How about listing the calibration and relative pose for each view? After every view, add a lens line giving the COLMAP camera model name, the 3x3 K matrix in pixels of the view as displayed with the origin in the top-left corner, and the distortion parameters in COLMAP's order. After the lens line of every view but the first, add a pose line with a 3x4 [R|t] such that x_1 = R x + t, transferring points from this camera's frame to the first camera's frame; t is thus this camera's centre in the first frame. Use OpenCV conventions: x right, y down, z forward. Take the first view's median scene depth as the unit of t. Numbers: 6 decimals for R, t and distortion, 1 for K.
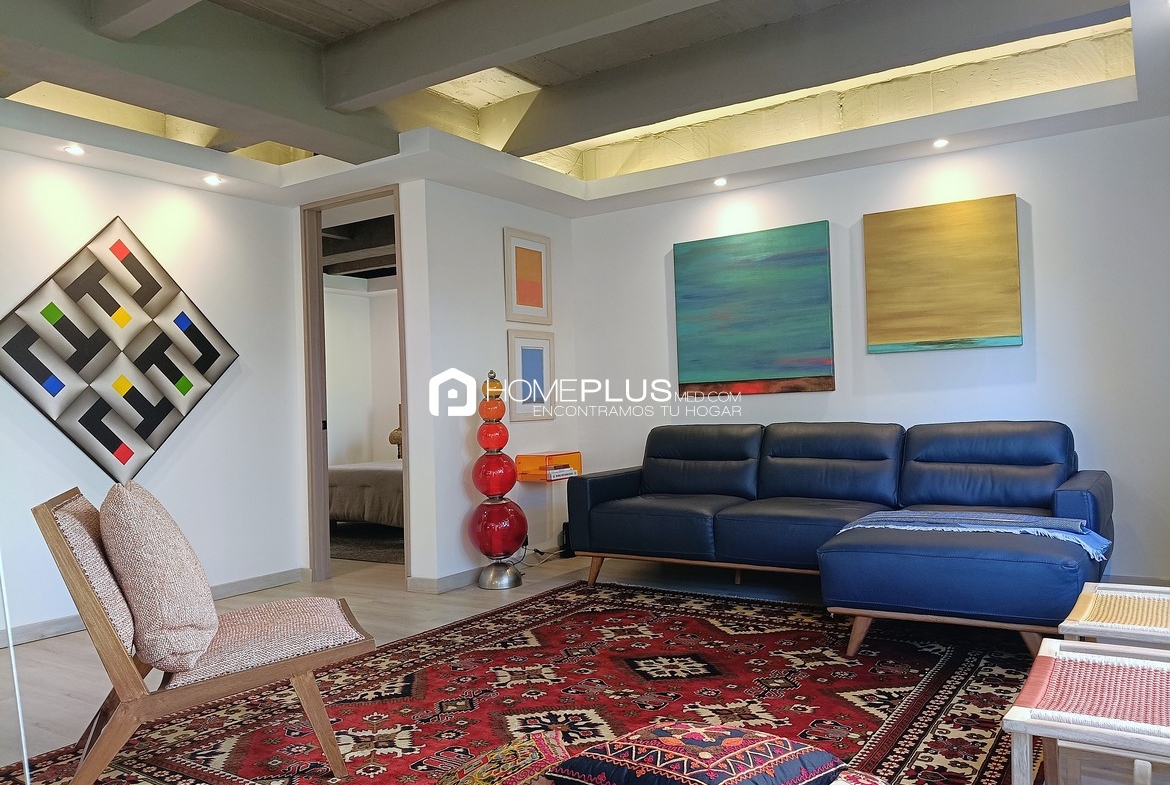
lens RADIAL K [[905.1, 0, 582.6], [0, 905.1, 395.0], [0, 0, 1]] dist [-0.012159, -0.005061]
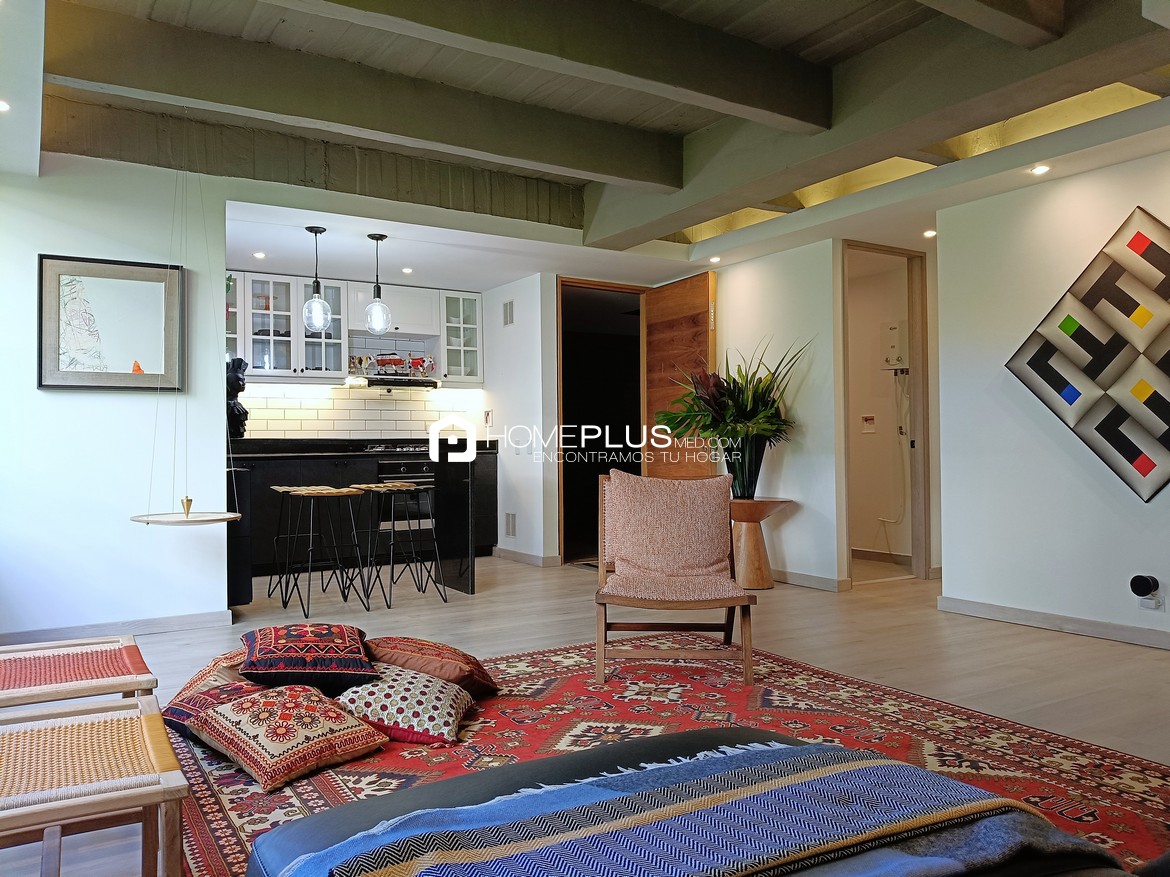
lens RADIAL K [[912.5, 0, 581.3], [0, 912.5, 437.3], [0, 0, 1]] dist [0.010853, -0.012366]
pose [[-0.433677, 0.032449, -0.900484, 0.612782], [0.034053, 0.999228, 0.019607, -0.001038], [0.900425, -0.022161, -0.434447, 0.944810]]
